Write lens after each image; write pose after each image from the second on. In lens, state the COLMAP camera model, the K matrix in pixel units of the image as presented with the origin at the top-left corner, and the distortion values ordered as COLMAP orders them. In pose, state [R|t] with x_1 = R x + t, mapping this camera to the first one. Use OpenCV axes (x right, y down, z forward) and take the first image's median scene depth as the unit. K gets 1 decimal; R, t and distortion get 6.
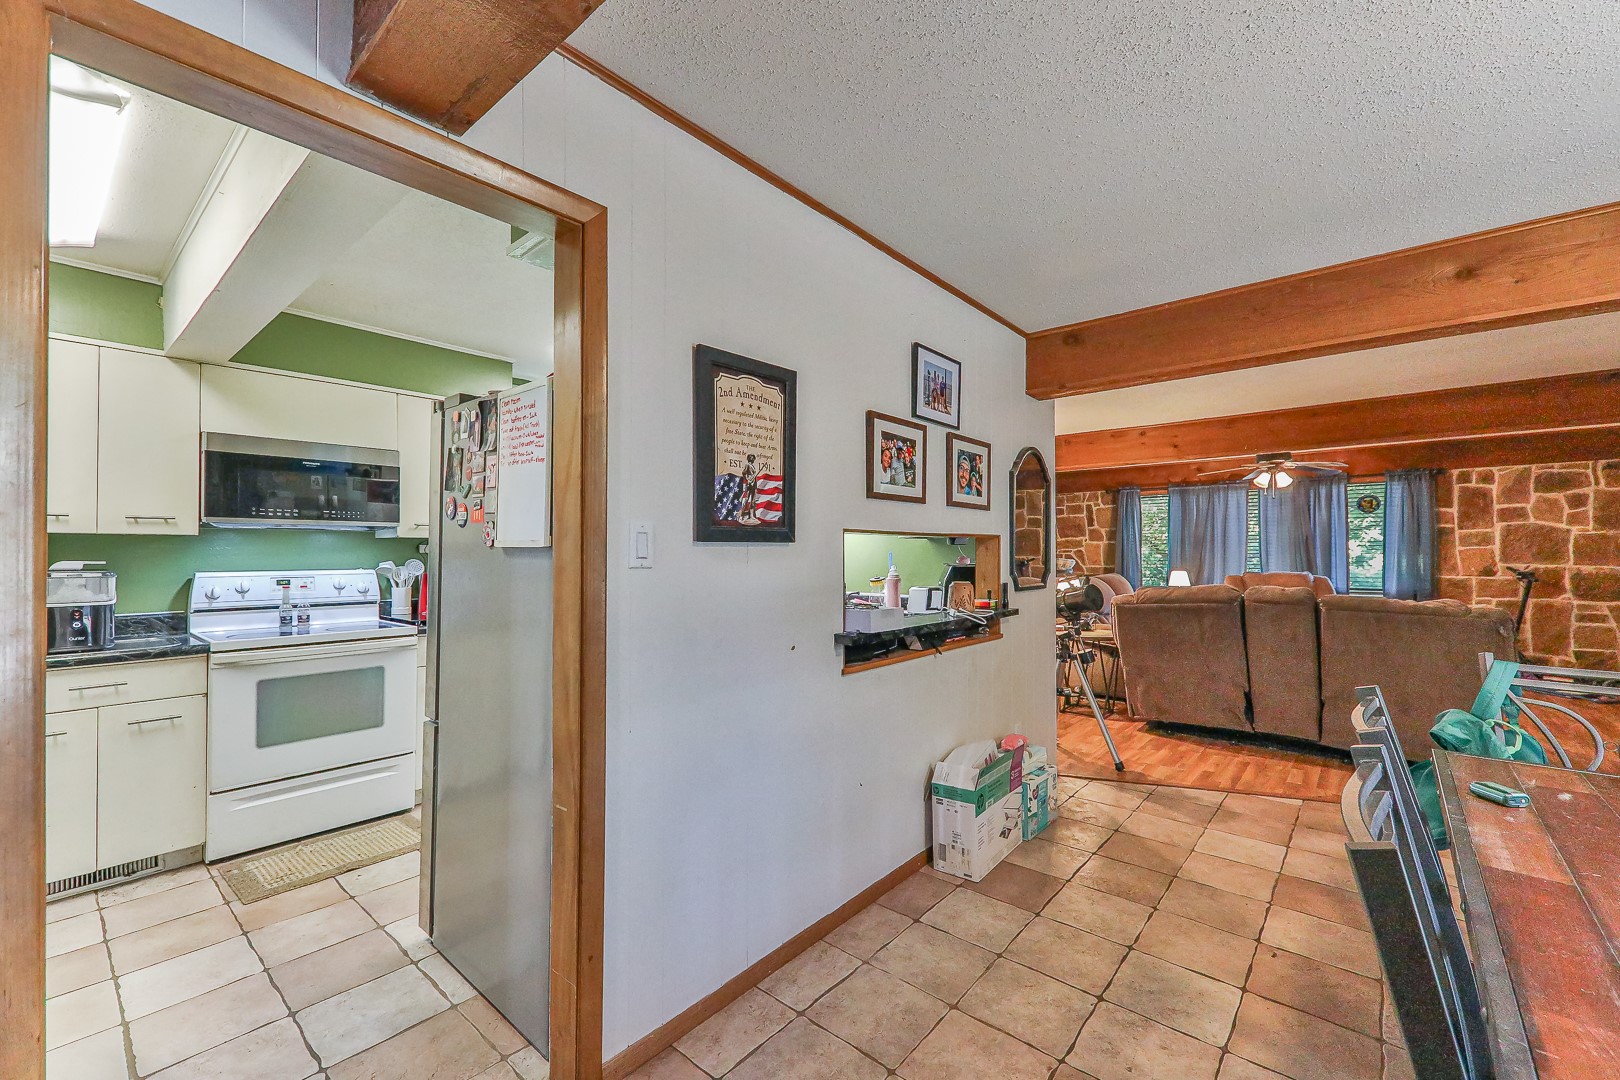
lens RADIAL K [[659.0, 0, 812.3], [0, 659.0, 538.0], [0, 0, 1]] dist [-0.000204, -0.000962]
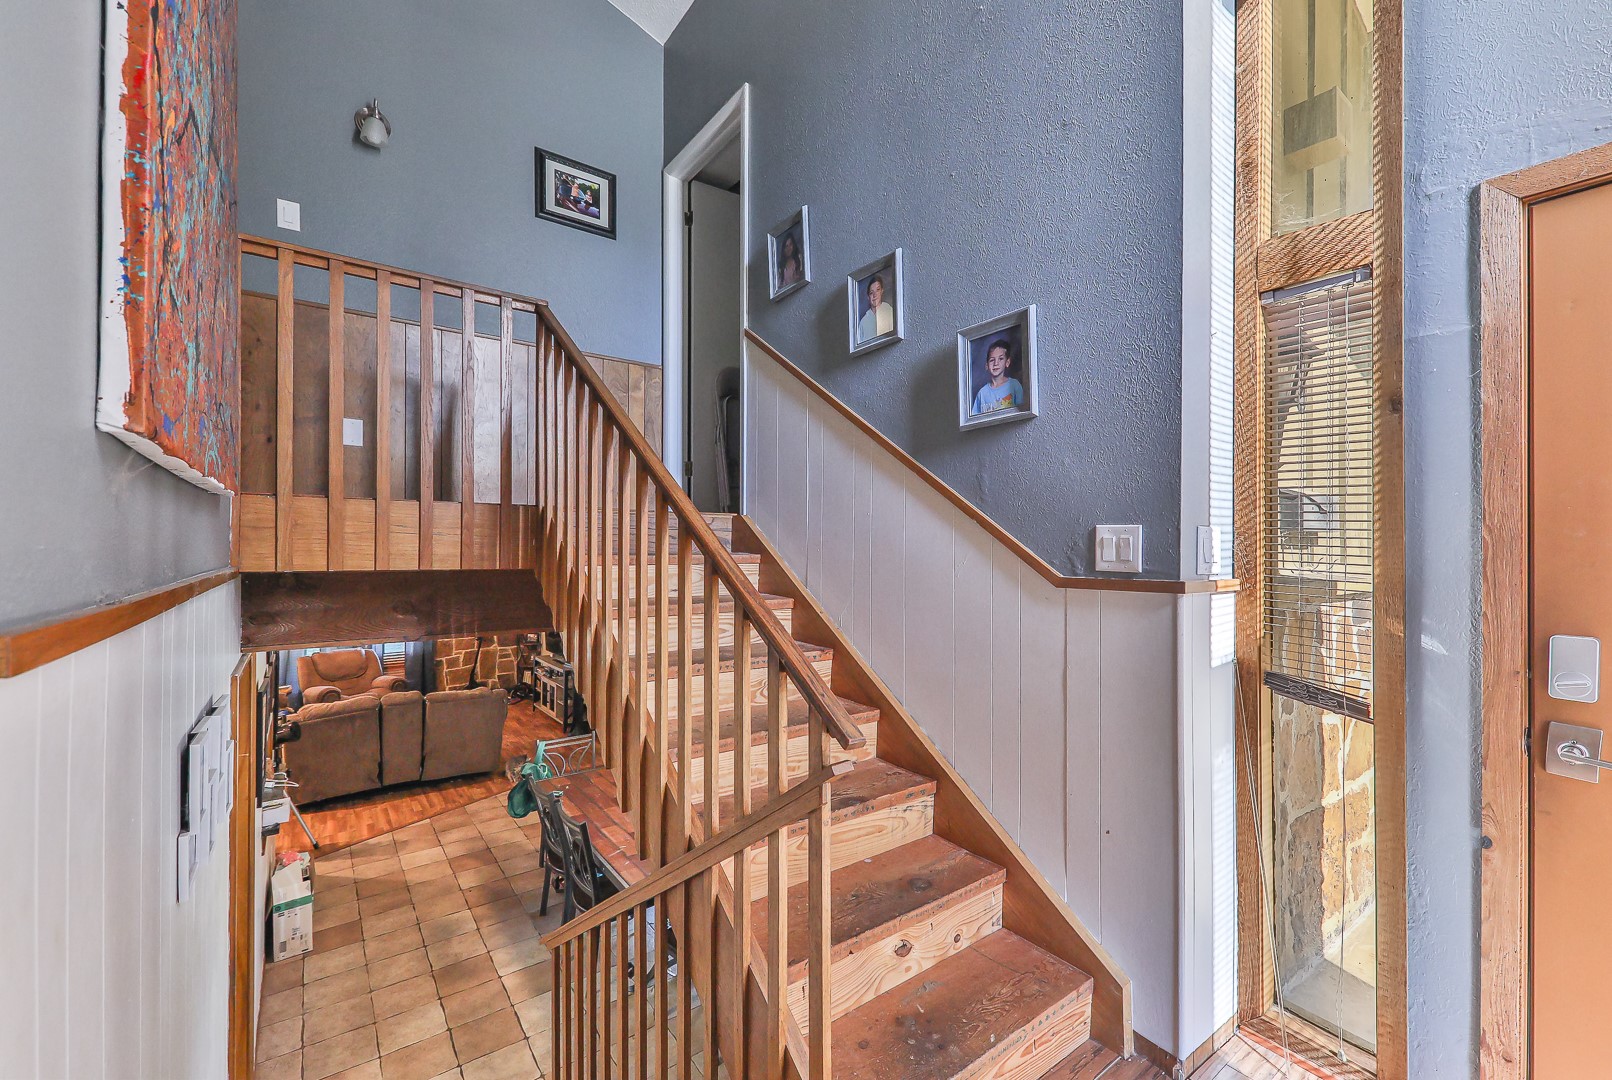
lens RADIAL K [[655.7, 0, 802.6], [0, 655.7, 540.5], [0, 0, 1]] dist [-0.000204, -0.000962]
pose [[0.214253, 0.013009, 0.976692, -0.796899], [-0.014463, 0.999844, -0.010145, -0.358335], [-0.976671, -0.011952, 0.214408, -0.376808]]
